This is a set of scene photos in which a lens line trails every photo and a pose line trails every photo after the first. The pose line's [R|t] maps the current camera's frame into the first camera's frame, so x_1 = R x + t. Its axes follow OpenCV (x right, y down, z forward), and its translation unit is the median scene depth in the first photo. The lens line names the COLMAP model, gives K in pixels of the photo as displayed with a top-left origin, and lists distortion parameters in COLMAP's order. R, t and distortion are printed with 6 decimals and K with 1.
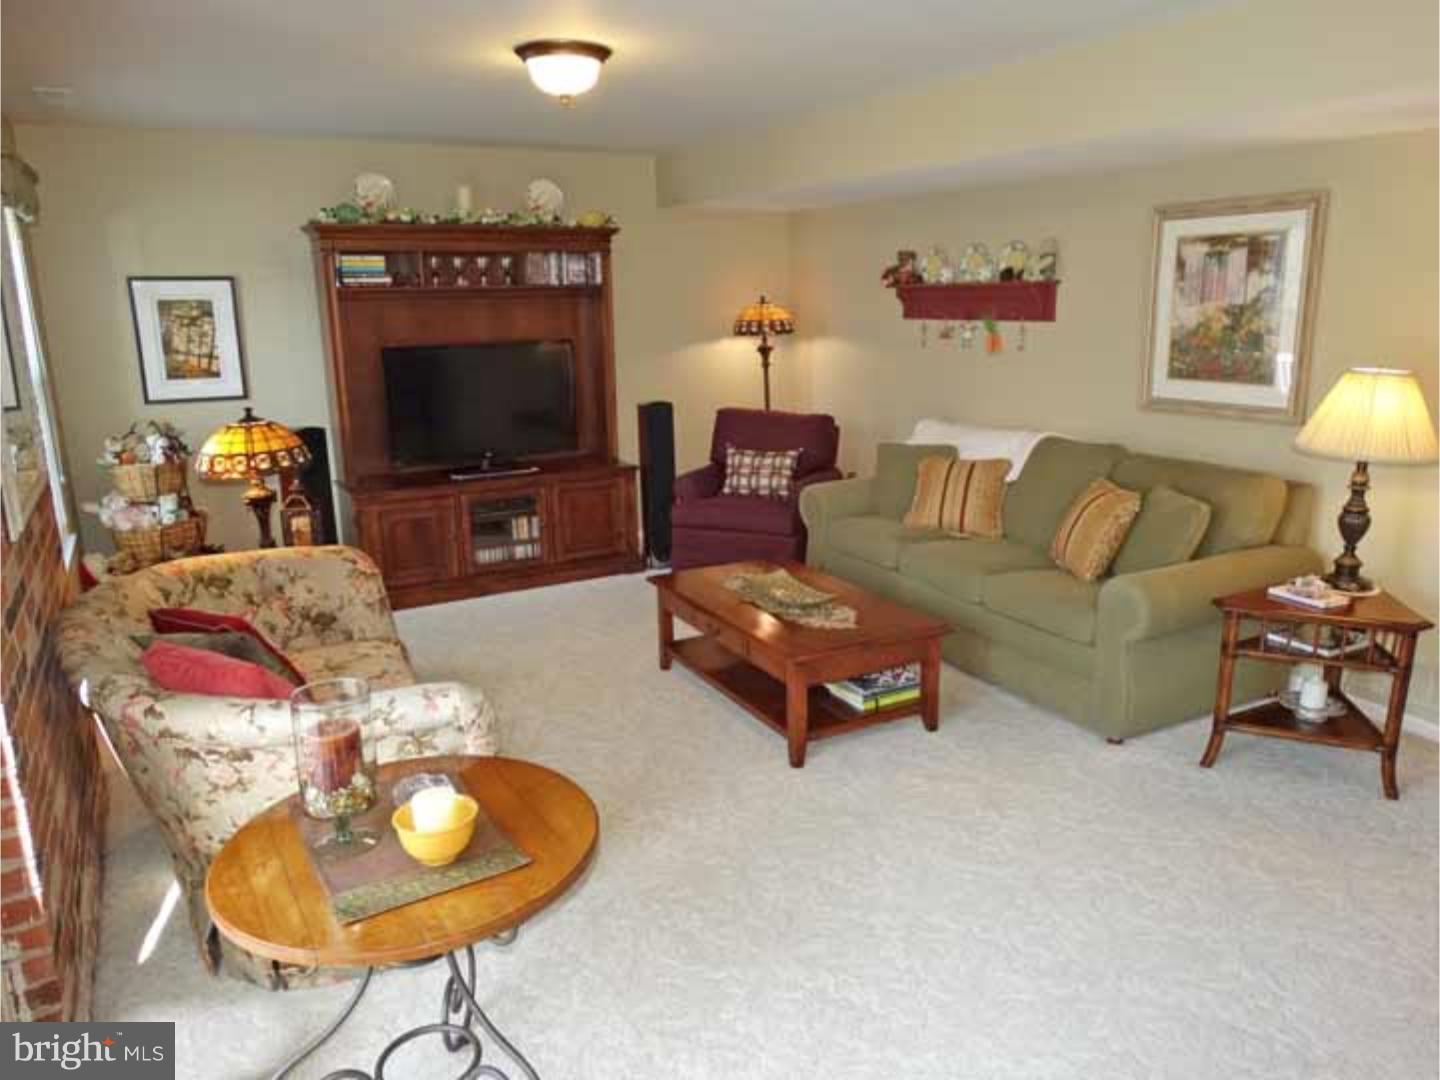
lens RADIAL K [[1045.2, 0, 760.7], [0, 1045.2, 546.3], [0, 0, 1]] dist [0.012336, -0.011481]
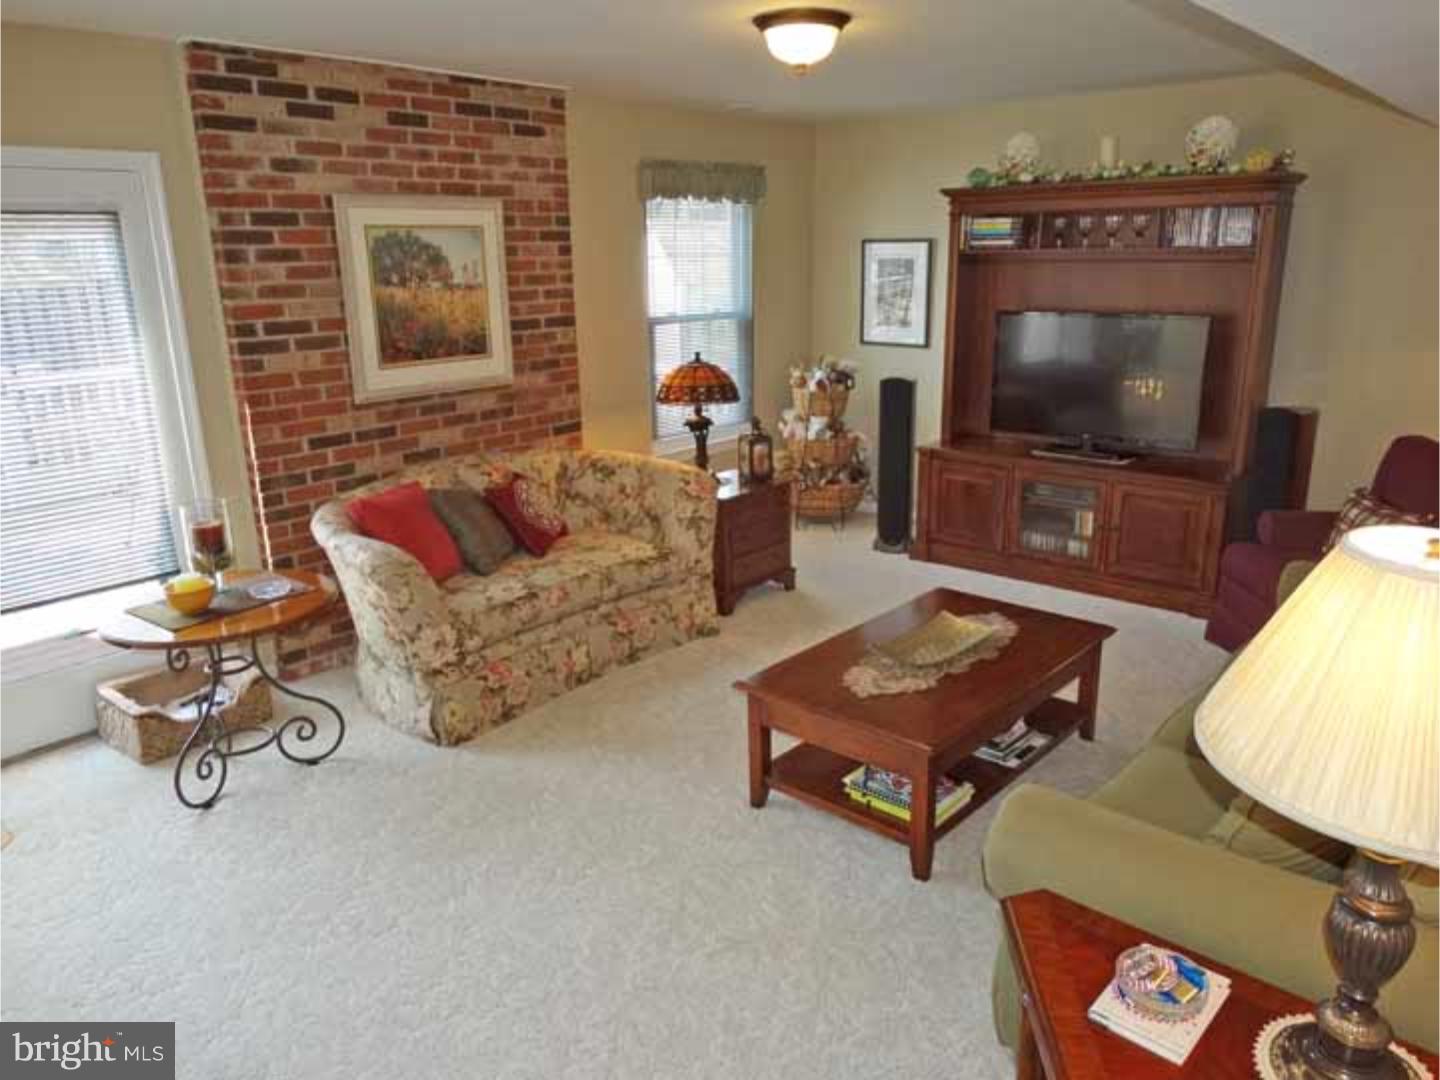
lens RADIAL K [[1045.2, 0, 711.0], [0, 1045.2, 555.5], [0, 0, 1]] dist [0.012336, -0.011481]
pose [[0.315698, 0.279536, -0.906749, 0.541026], [-0.219433, 0.951223, 0.216848, -0.126013], [0.923138, 0.130513, 0.361638, 0.421653]]
